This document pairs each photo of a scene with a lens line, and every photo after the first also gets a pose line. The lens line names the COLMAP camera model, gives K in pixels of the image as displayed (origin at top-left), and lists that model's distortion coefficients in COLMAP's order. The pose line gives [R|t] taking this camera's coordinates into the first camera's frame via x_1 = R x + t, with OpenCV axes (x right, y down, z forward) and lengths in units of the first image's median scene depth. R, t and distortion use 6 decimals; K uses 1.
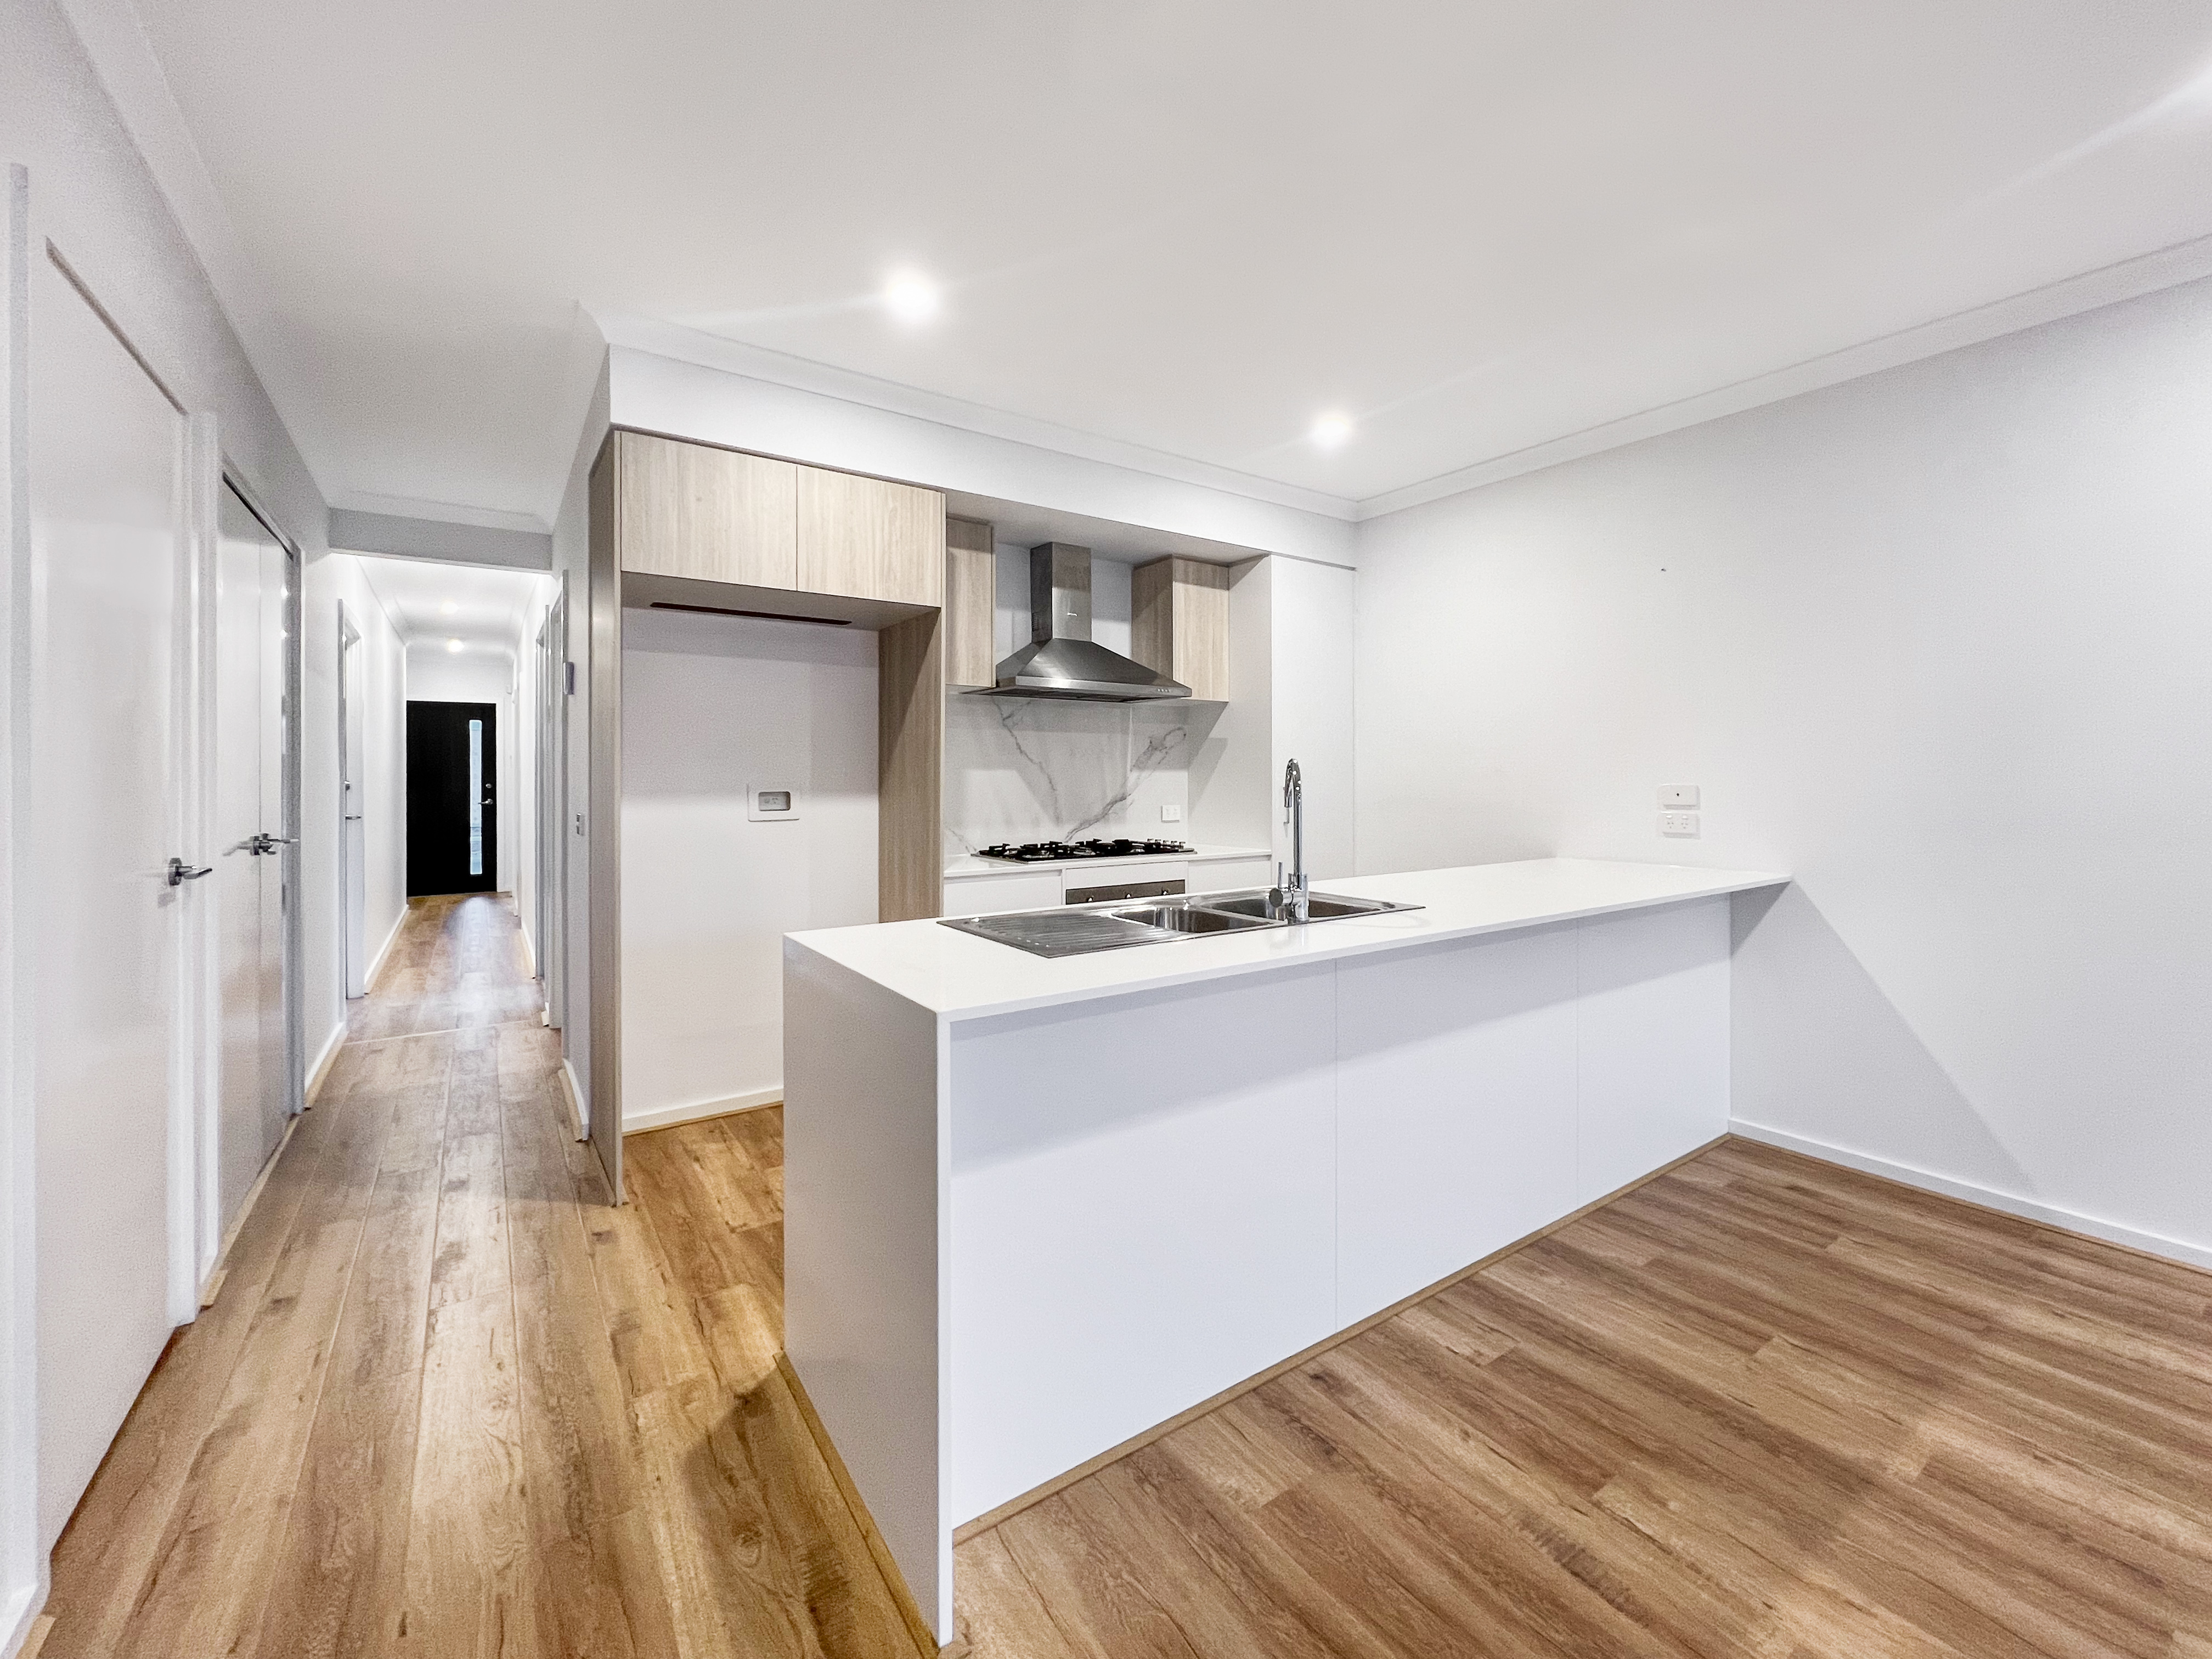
lens RADIAL K [[885.7, 0, 1111.7], [0, 885.7, 792.0], [0, 0, 1]] dist [-0.001570, 0.000056]
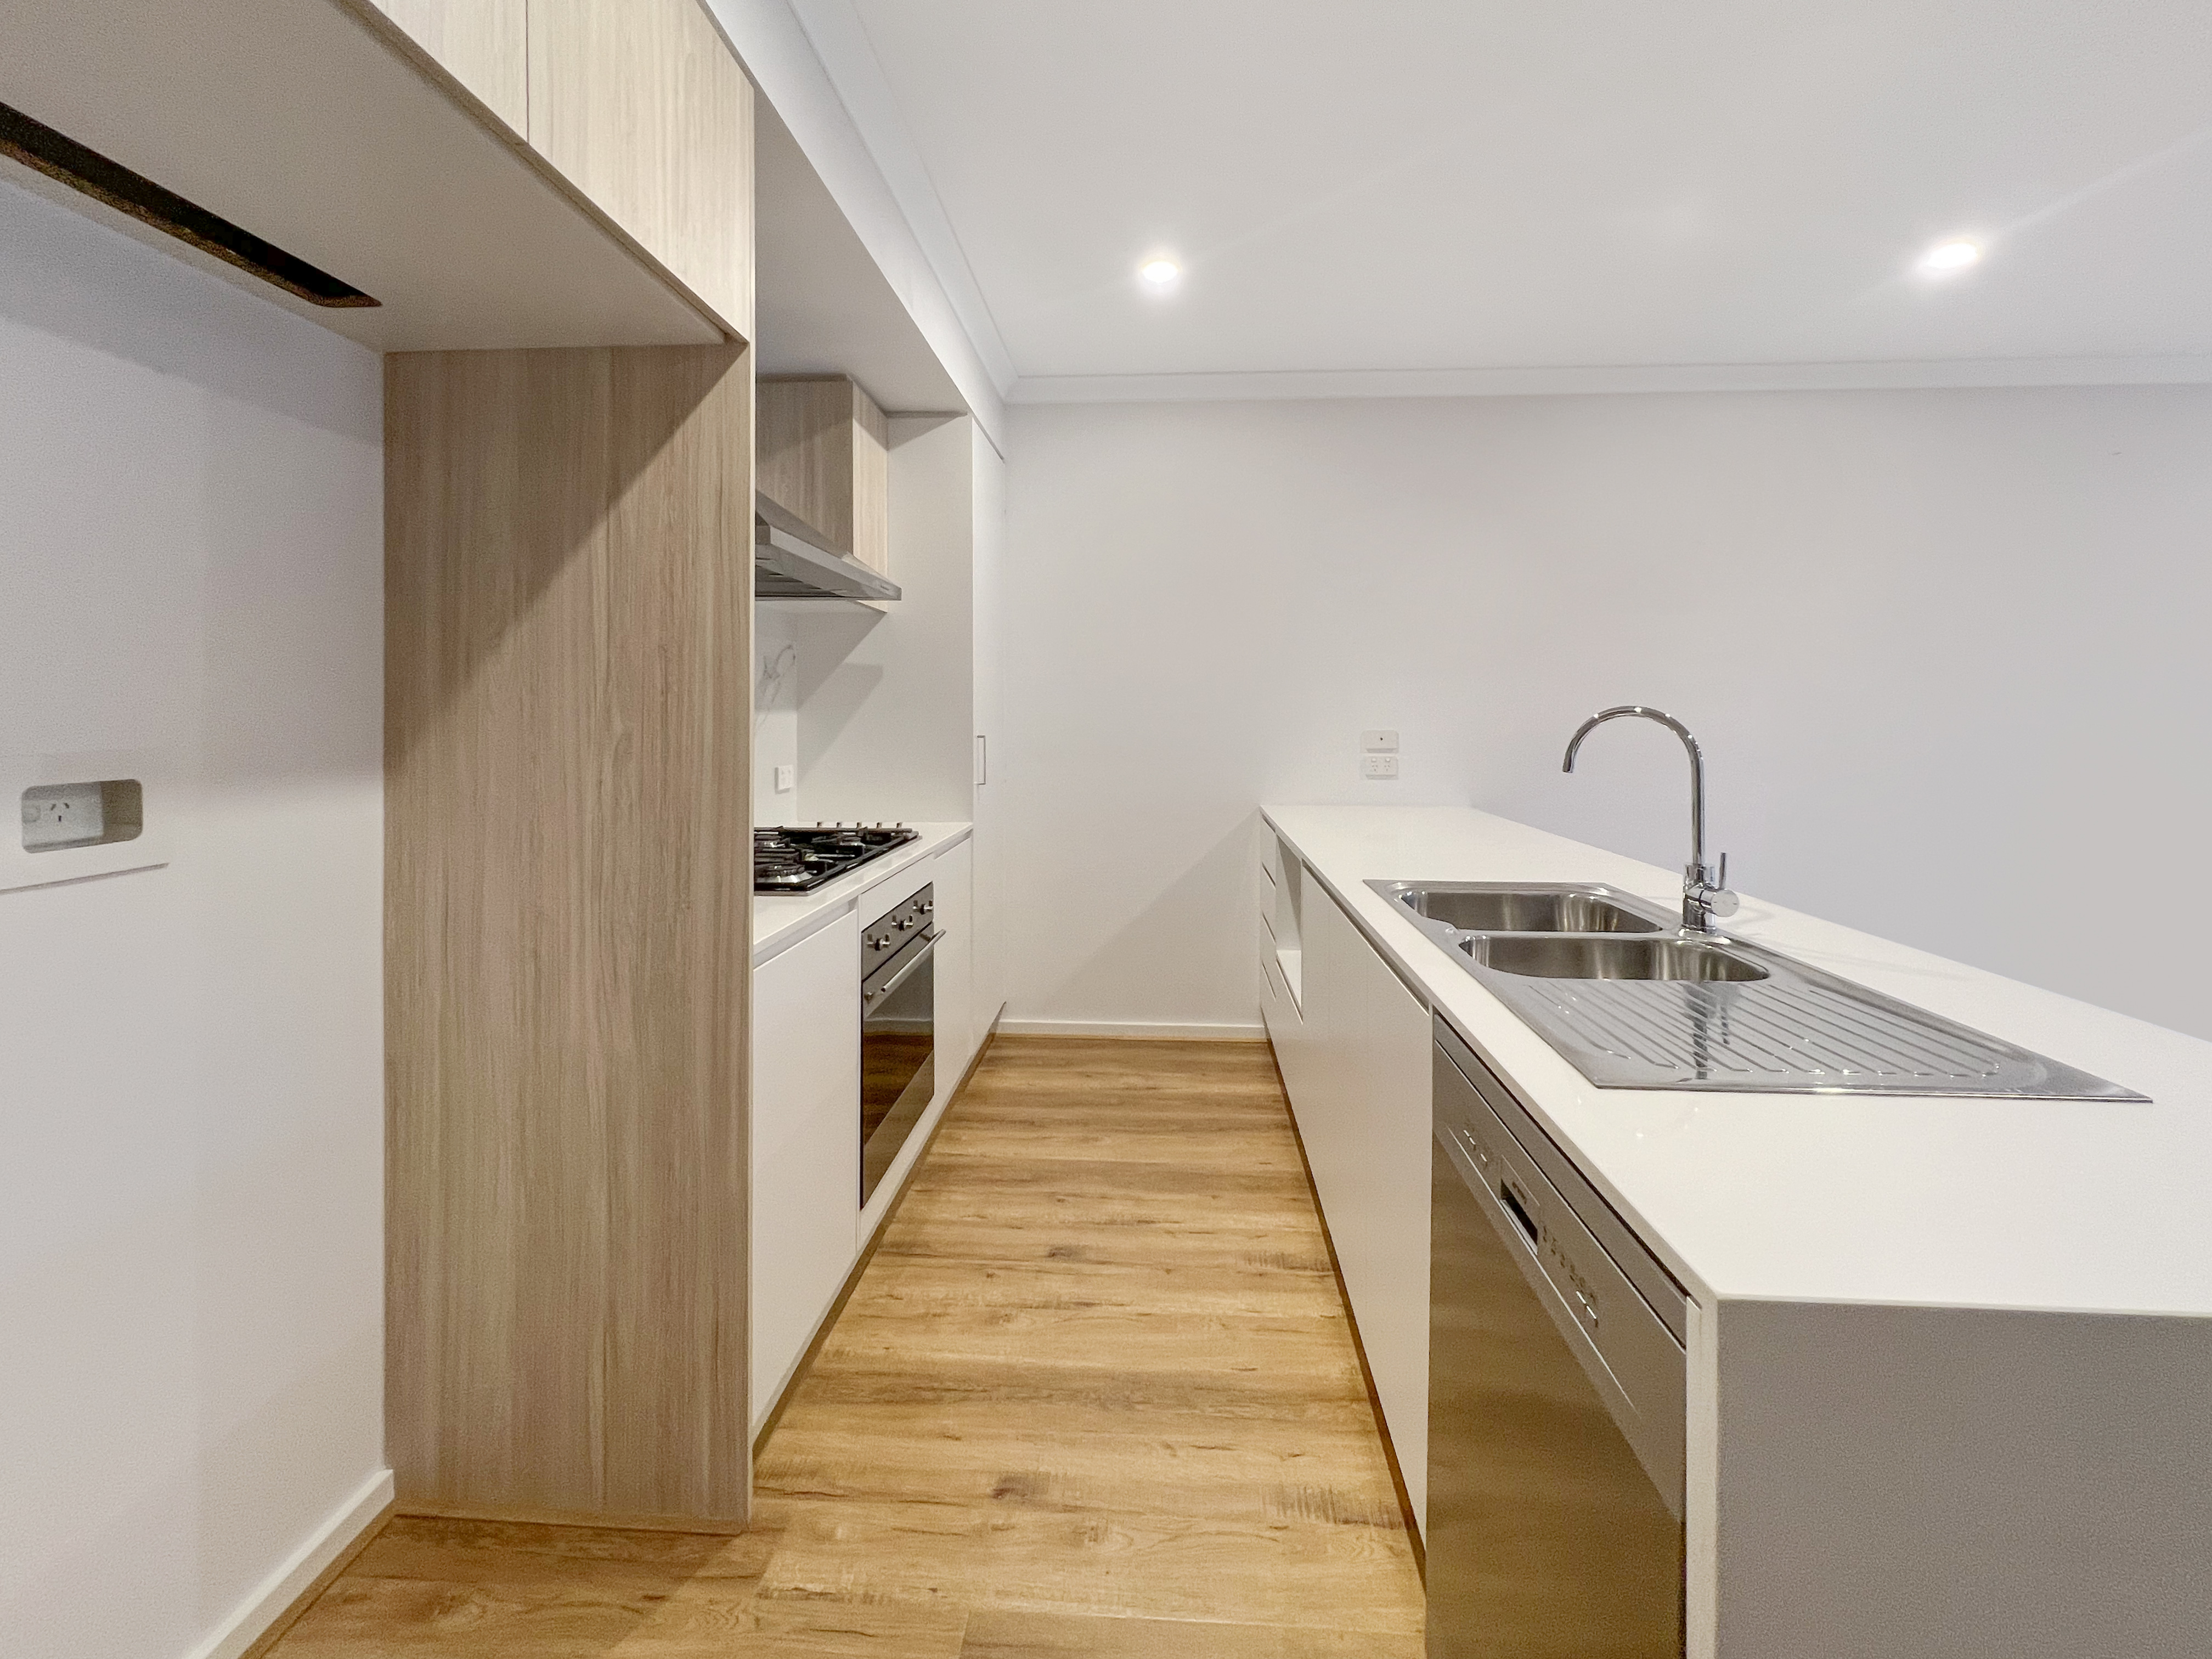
lens RADIAL K [[905.2, 0, 1105.8], [0, 905.2, 734.8], [0, 0, 1]] dist [-0.003223, -0.000356]
pose [[0.622592, -0.015485, 0.782393, -0.491906], [0.009524, 0.999880, 0.012210, -0.021835], [-0.782488, -0.000150, 0.622665, 0.662999]]
